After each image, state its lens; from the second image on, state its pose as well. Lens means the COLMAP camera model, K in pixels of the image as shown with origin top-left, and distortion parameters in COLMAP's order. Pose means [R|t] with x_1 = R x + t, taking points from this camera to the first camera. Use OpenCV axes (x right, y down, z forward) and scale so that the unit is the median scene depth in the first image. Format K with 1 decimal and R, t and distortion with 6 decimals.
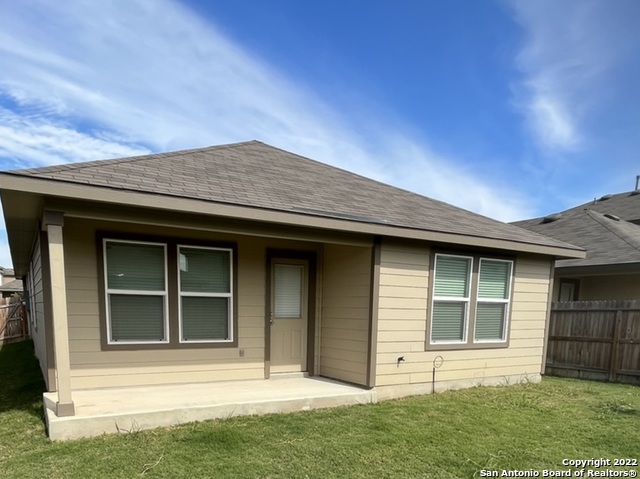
lens RADIAL K [[537.2, 0, 320.2], [0, 537.2, 238.4], [0, 0, 1]] dist [0.006061, -0.007659]
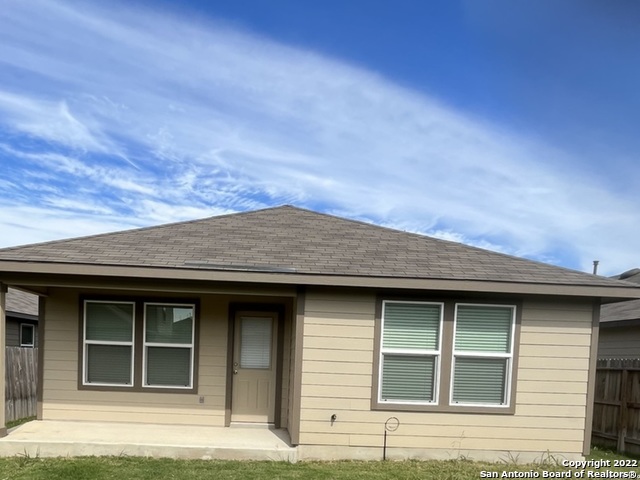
lens RADIAL K [[497.7, 0, 320.2], [0, 497.7, 241.4], [0, 0, 1]] dist [-0.001381, 0.007872]
pose [[0.854577, -0.103338, -0.508940, 0.567001], [0.046453, 0.991285, -0.123276, 0.028194], [0.517243, 0.081707, 0.851929, 0.221579]]
